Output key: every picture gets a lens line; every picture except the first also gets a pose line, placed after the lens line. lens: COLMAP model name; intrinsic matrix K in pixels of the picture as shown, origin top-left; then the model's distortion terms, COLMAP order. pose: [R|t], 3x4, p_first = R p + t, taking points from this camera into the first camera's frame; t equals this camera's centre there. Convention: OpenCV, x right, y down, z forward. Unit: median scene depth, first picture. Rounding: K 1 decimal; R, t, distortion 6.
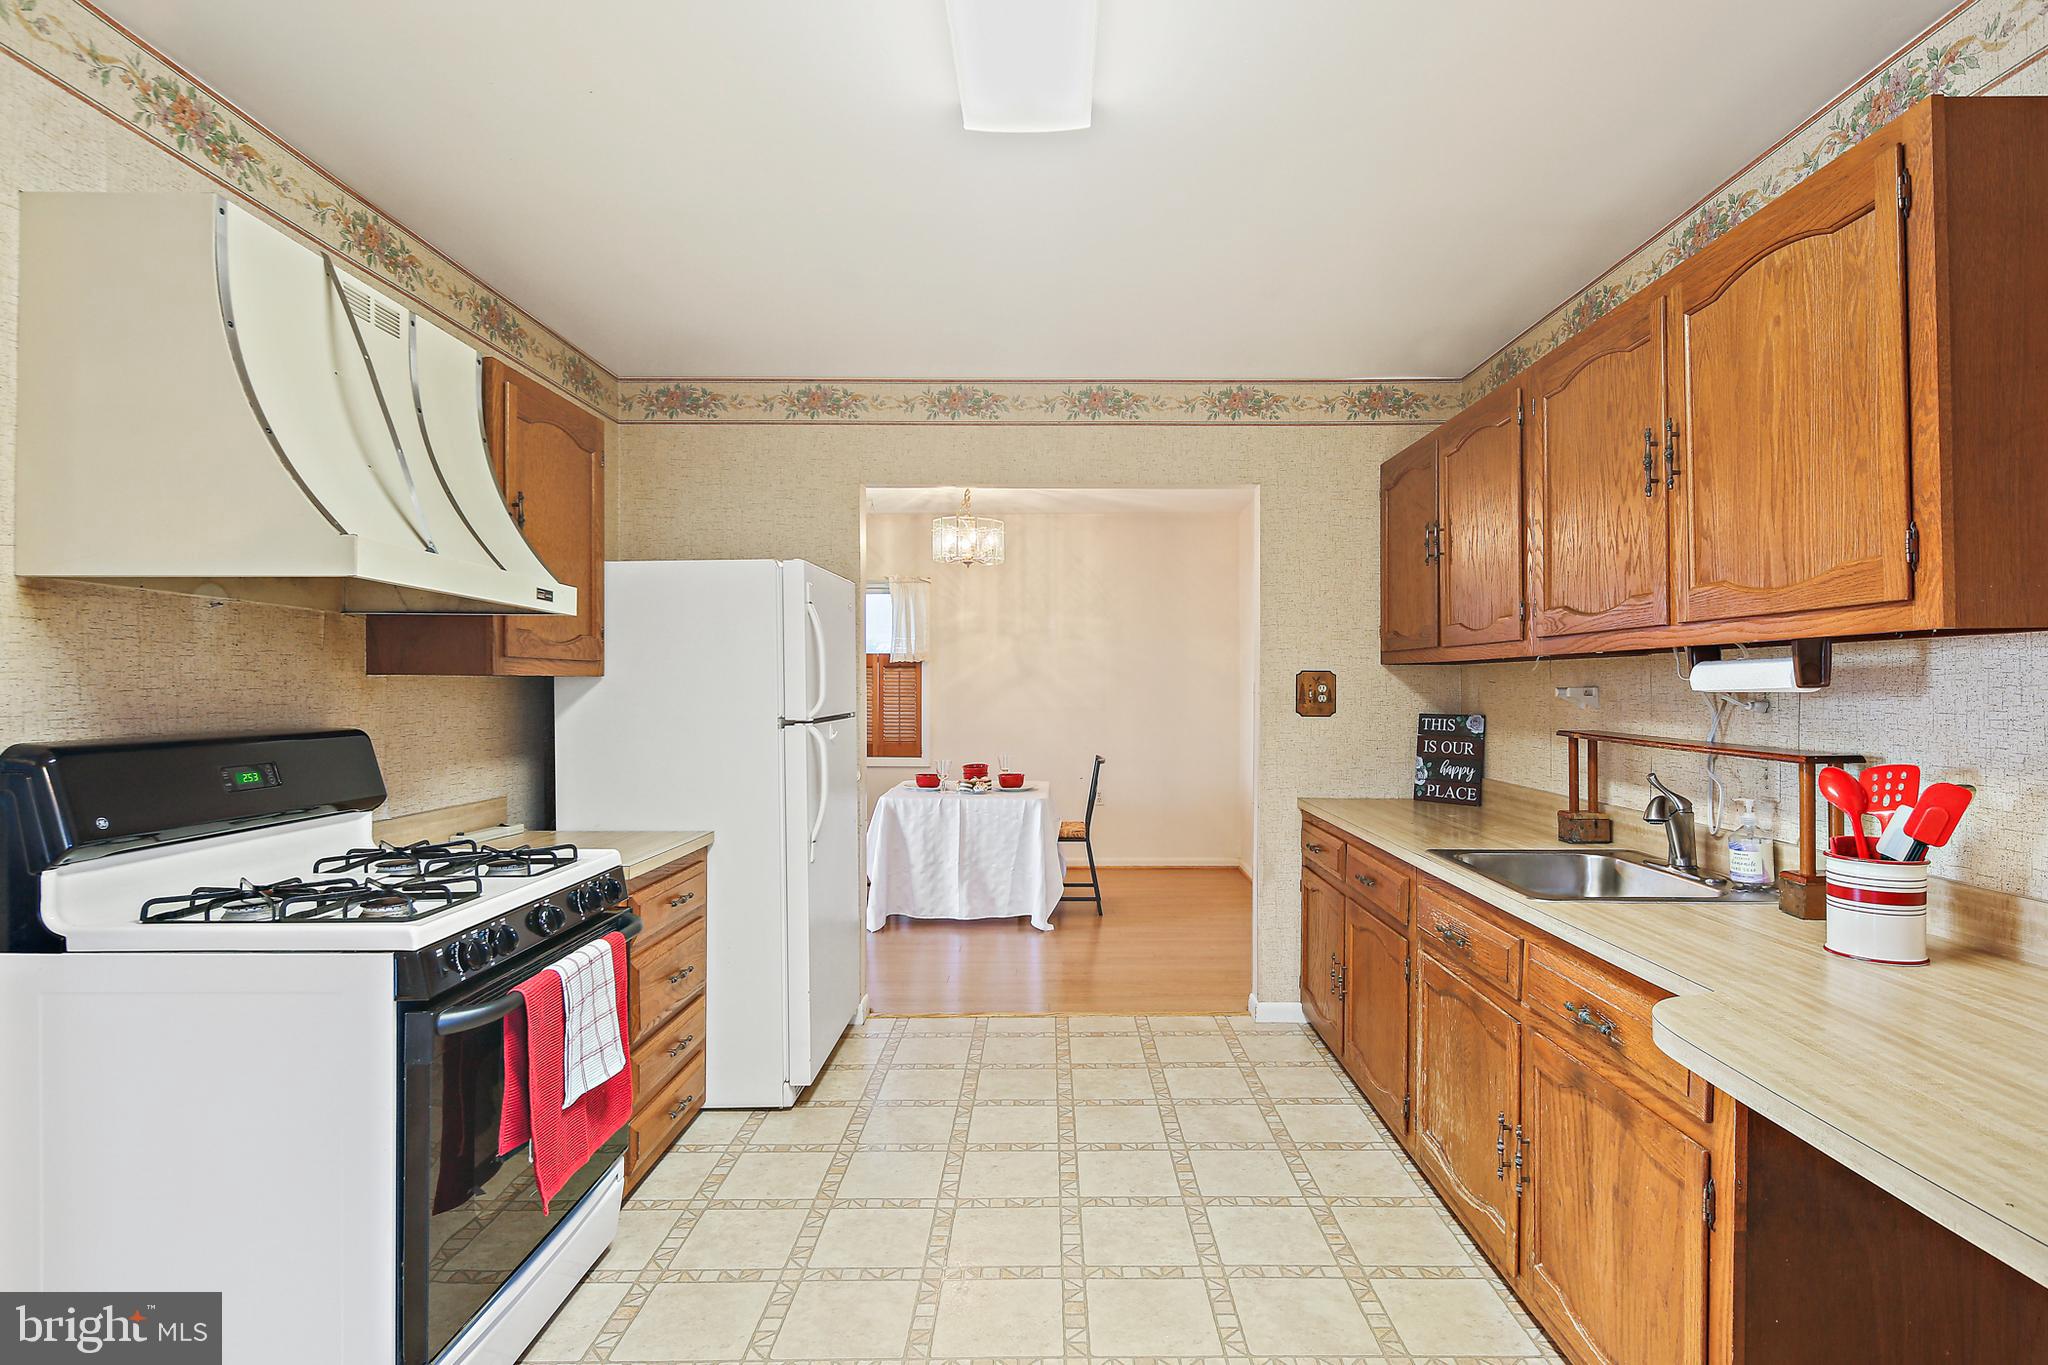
lens RADIAL K [[1005.8, 0, 1017.9], [0, 1005.8, 678.7], [0, 0, 1]] dist [0.001811, -0.001243]
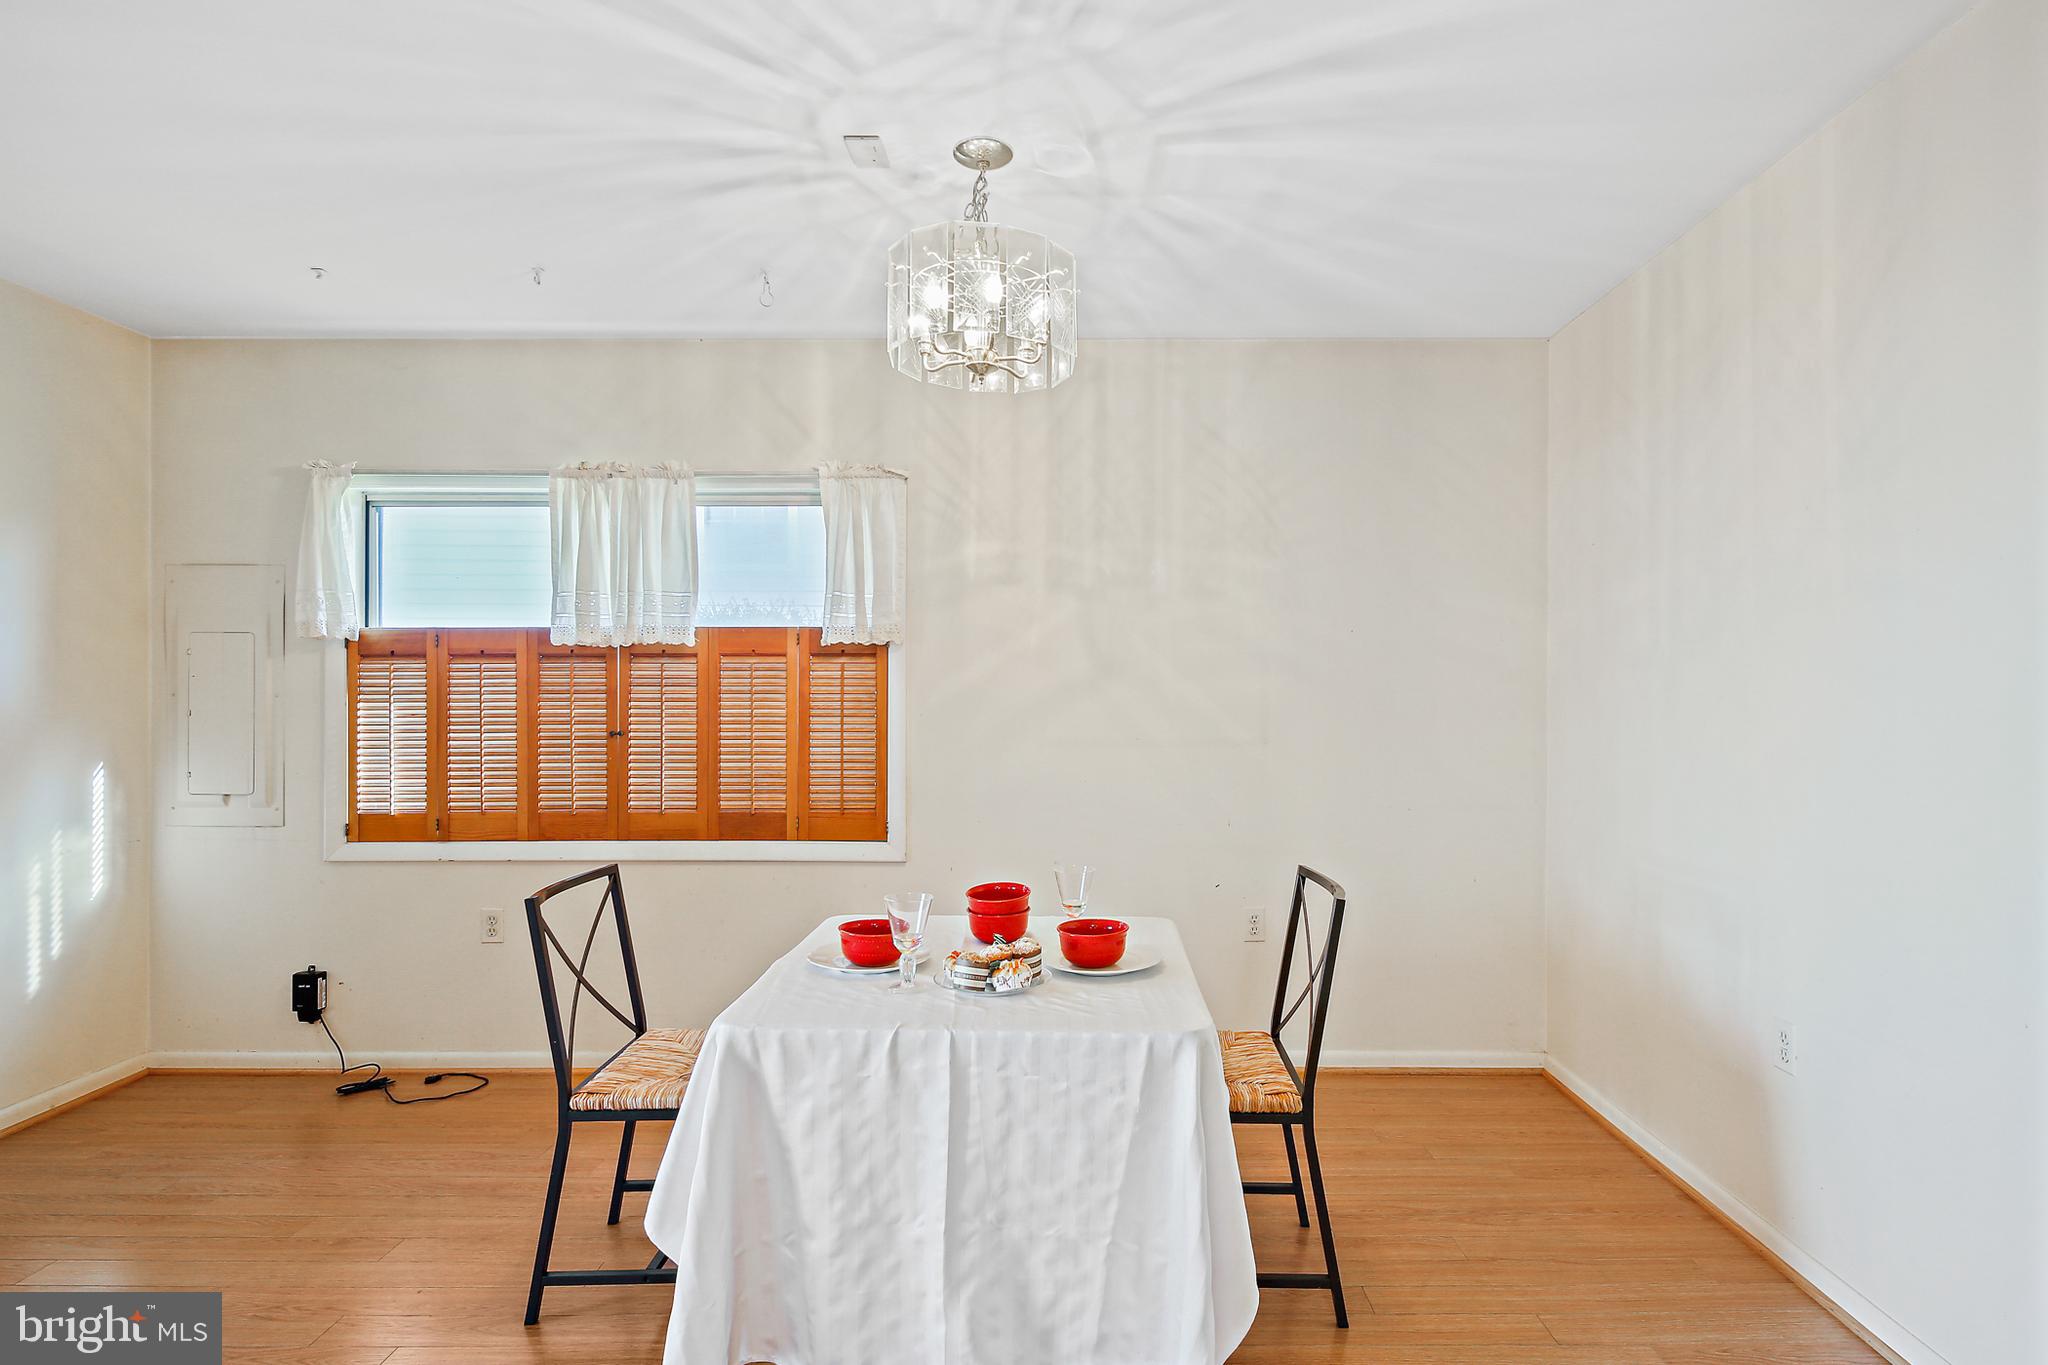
lens RADIAL K [[1019.1, 0, 1069.0], [0, 1019.1, 699.0], [0, 0, 1]] dist [-0.000236, -0.000410]
pose [[0.999766, 0.000444, 0.021608, -0.023759], [-0.000597, 0.999975, 0.007095, 0.007276], [-0.021604, -0.007106, 0.999741, 0.617974]]
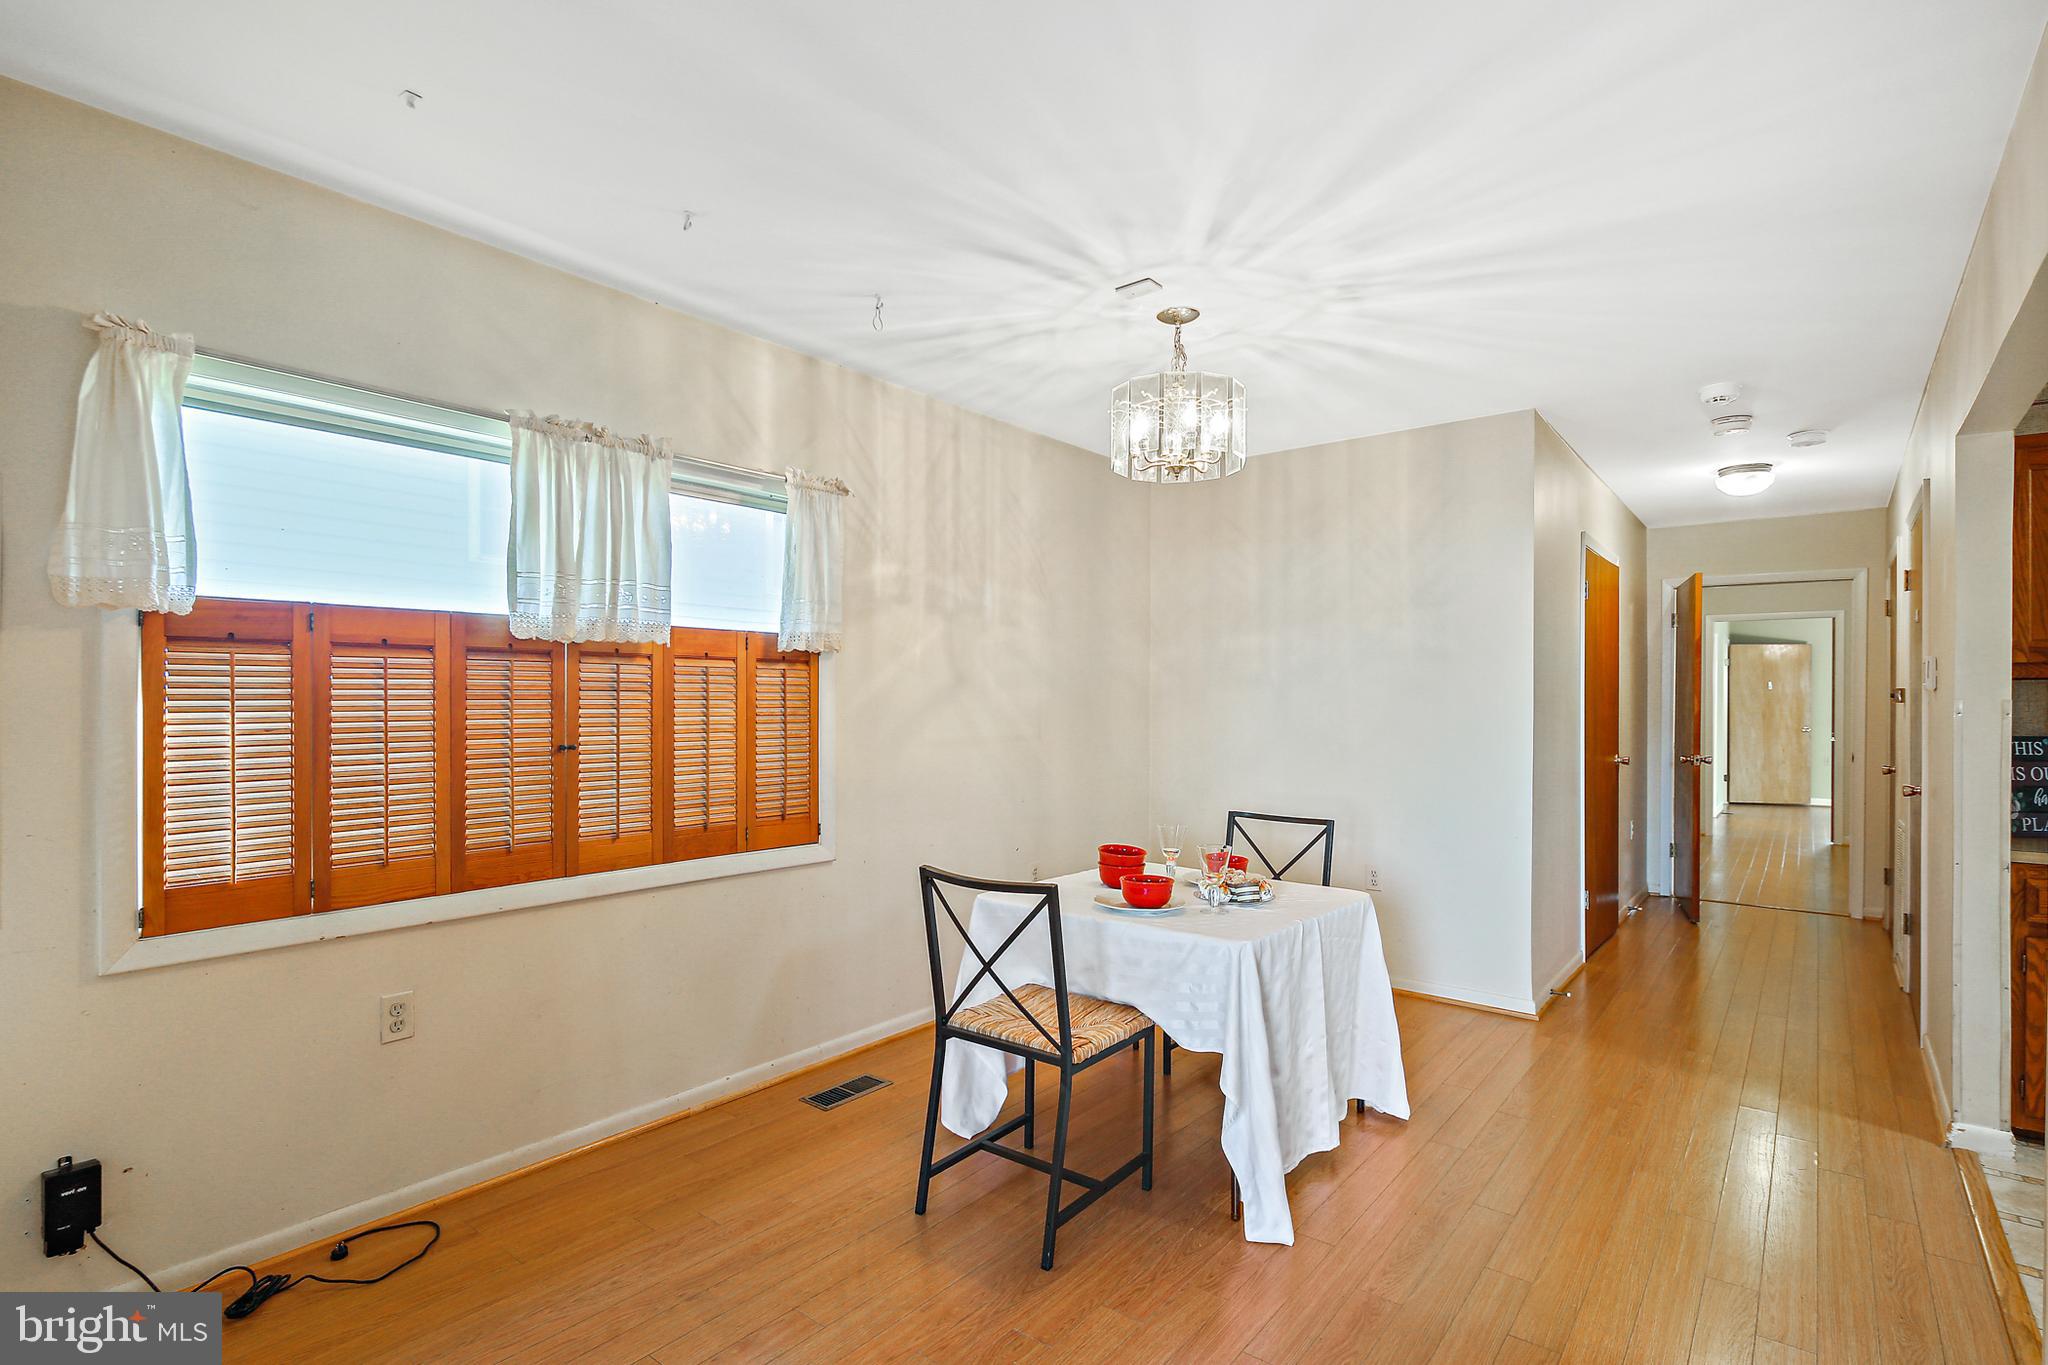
lens RADIAL K [[1003.7, 0, 1020.7], [0, 1003.7, 701.7], [0, 0, 1]] dist [0.014939, -0.014513]
pose [[0.610602, 0.001241, 0.791937, -0.522580], [-0.008881, 0.999947, 0.005280, 0.005144], [-0.791888, -0.010257, 0.610580, 0.747336]]
